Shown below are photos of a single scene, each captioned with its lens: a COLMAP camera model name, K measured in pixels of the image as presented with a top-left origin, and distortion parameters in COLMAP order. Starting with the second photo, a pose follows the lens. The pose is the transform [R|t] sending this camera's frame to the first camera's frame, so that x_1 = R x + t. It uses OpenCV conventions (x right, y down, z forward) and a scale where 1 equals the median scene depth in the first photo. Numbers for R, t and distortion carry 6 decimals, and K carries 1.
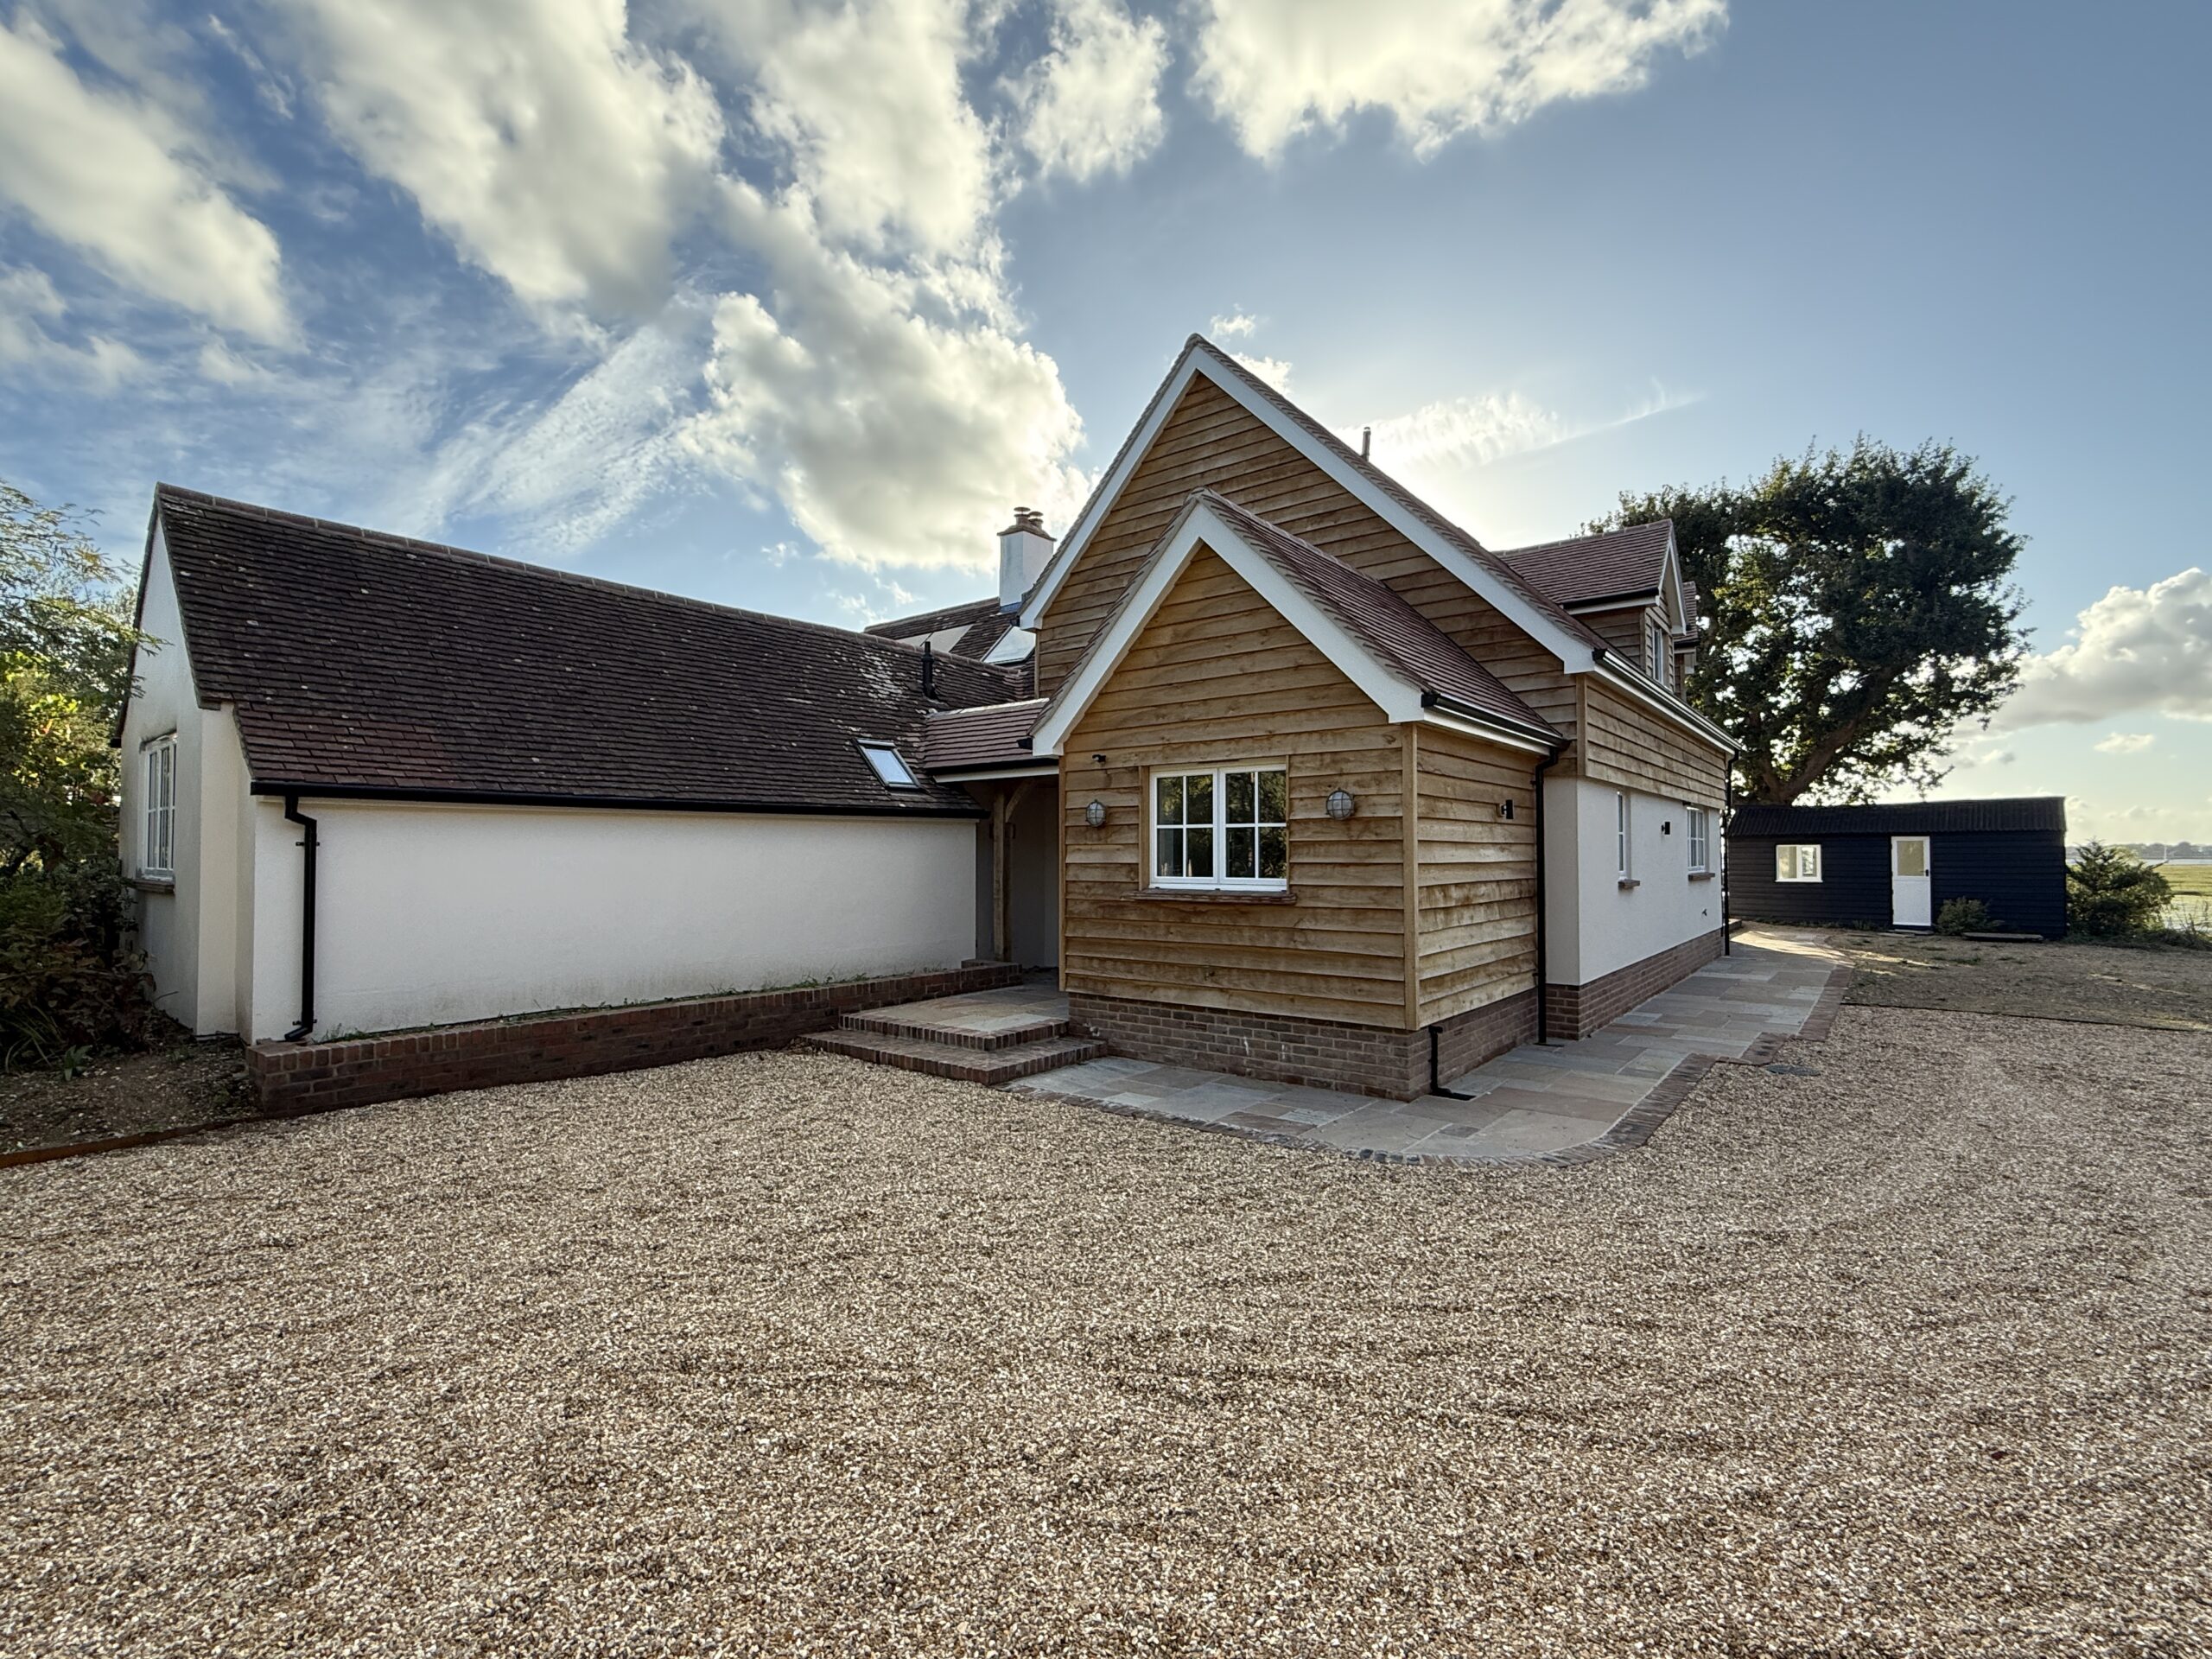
lens RADIAL K [[982.3, 0, 1106.0], [0, 982.3, 829.5], [0, 0, 1]] dist [0.000205, 0.000000]
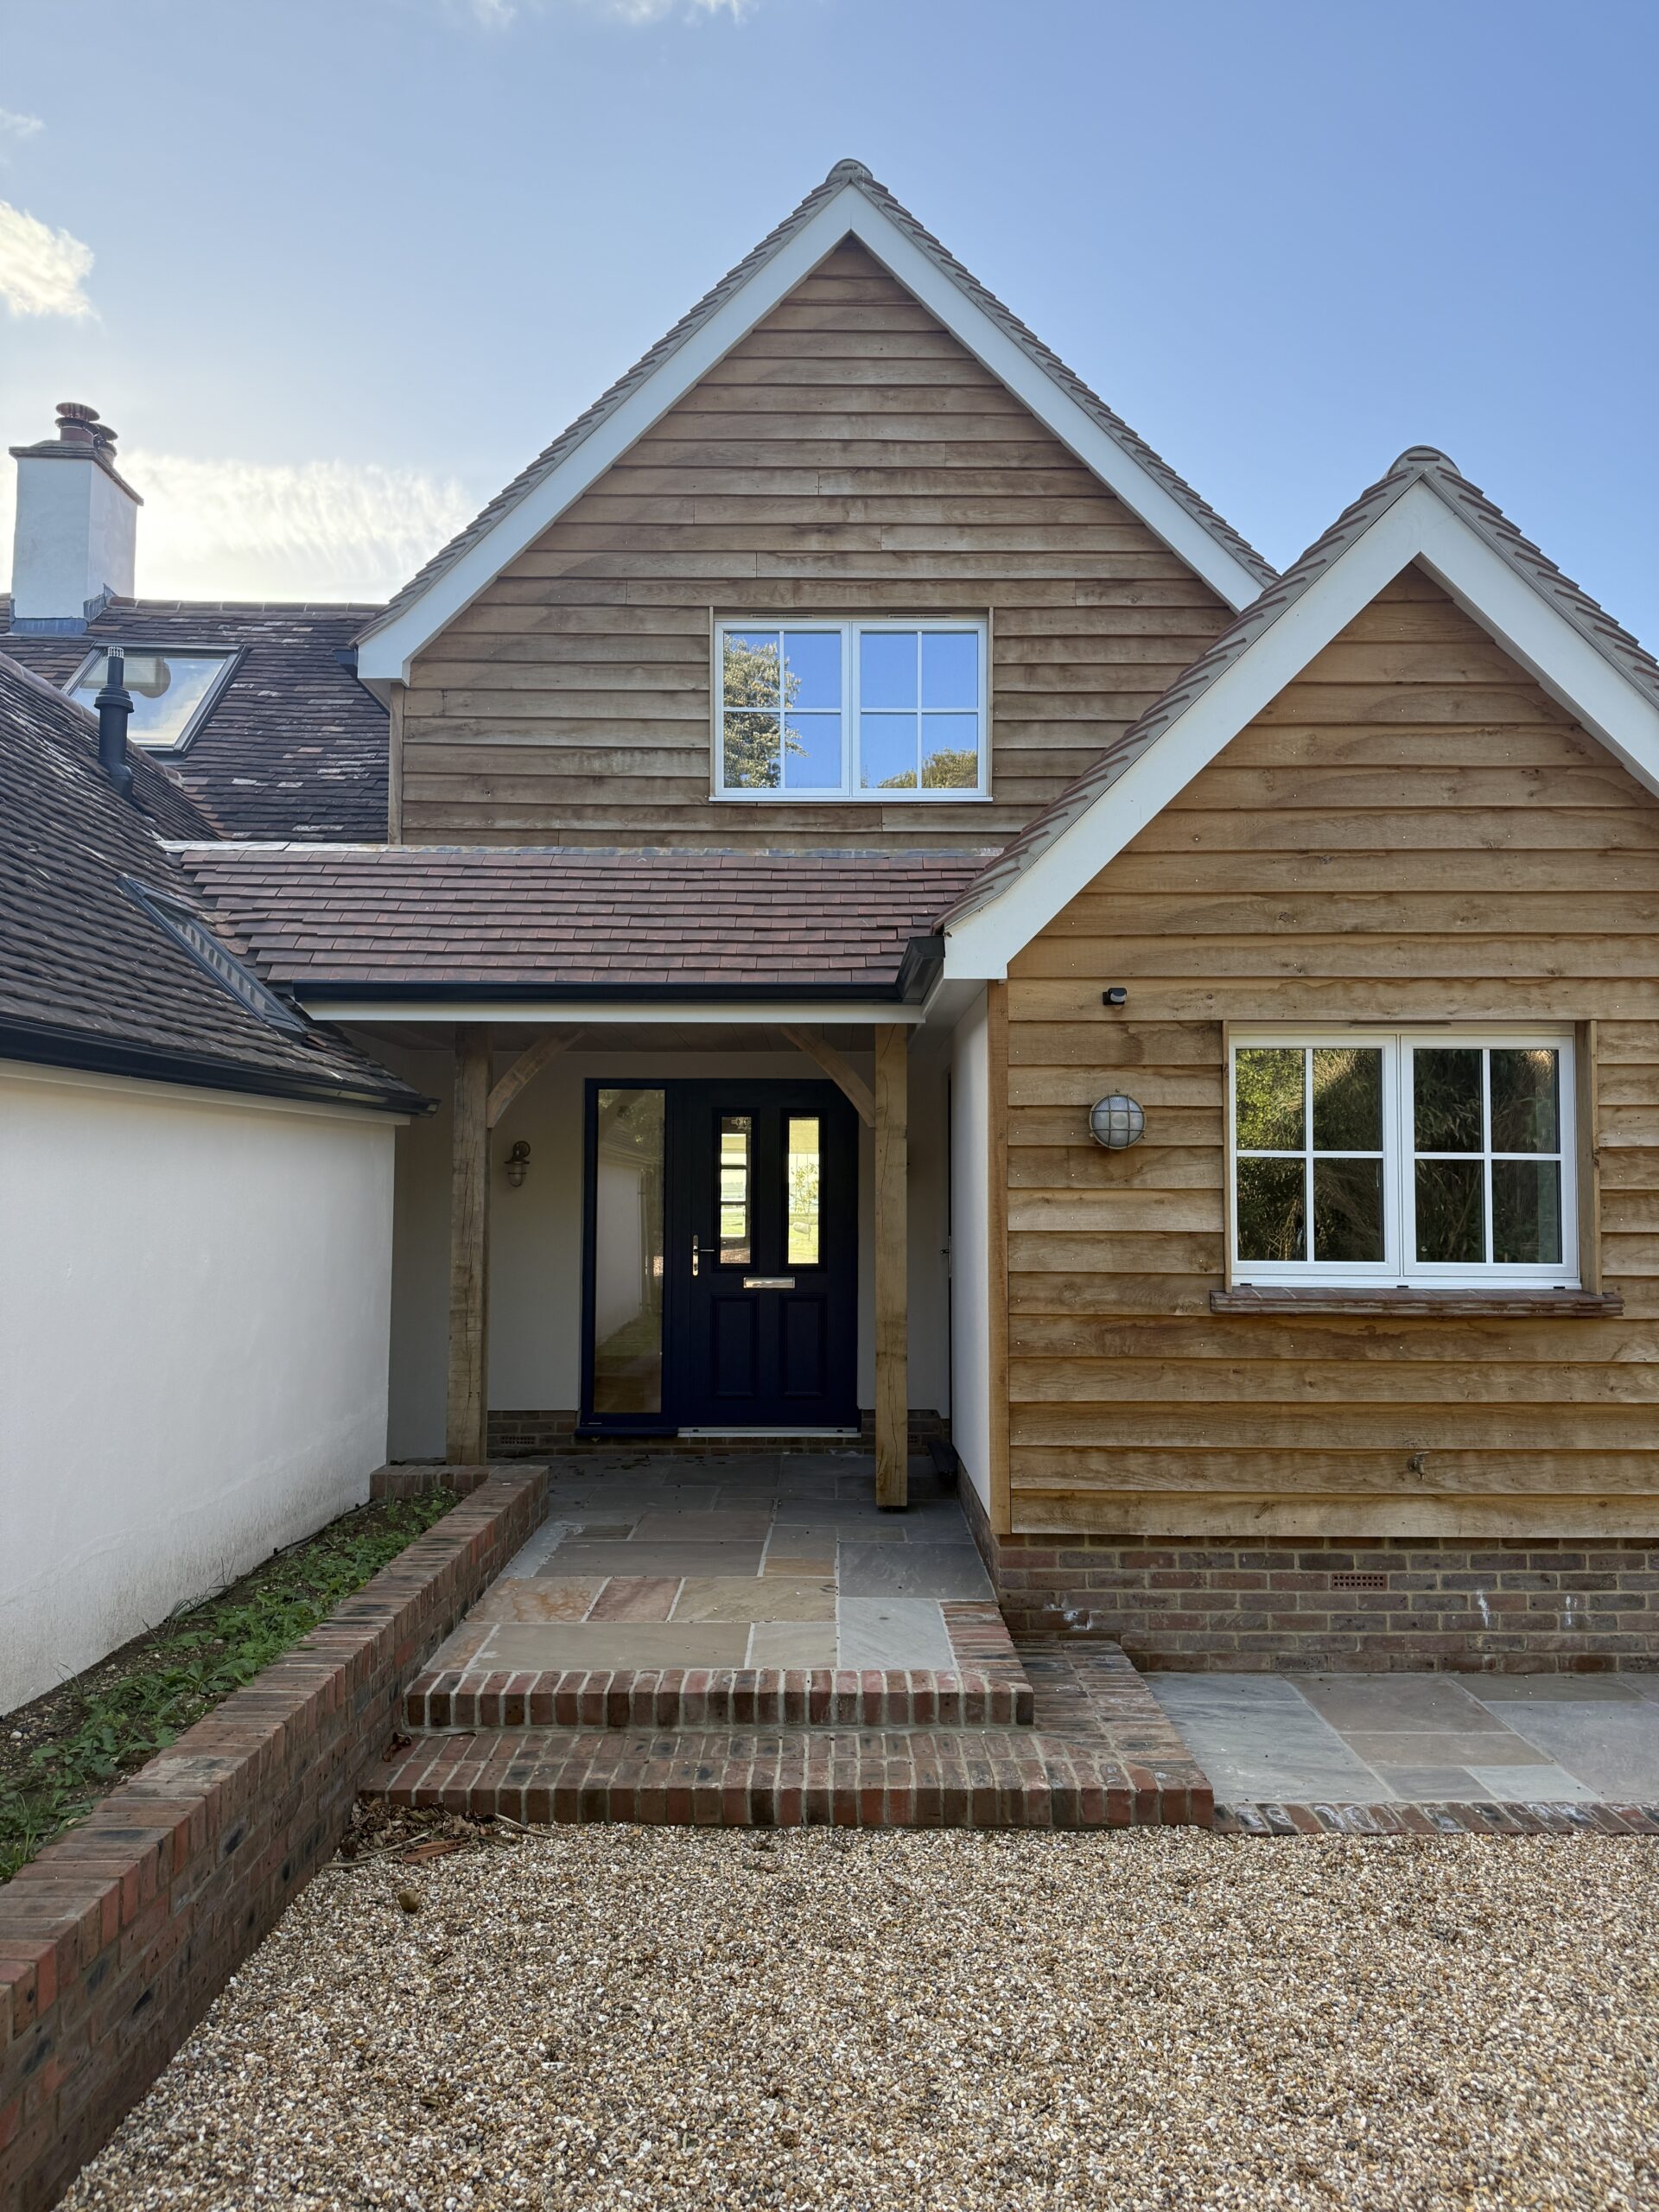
lens RADIAL K [[1579.2, 0, 829.5], [0, 1579.2, 1106.0], [0, 0, 1]] dist [0.110889, -0.199957]
pose [[0.781081, 0.040626, 0.623107, -0.587336], [-0.021882, 0.999049, -0.037707, 0.007888], [-0.624046, 0.015818, 0.781227, 0.550605]]
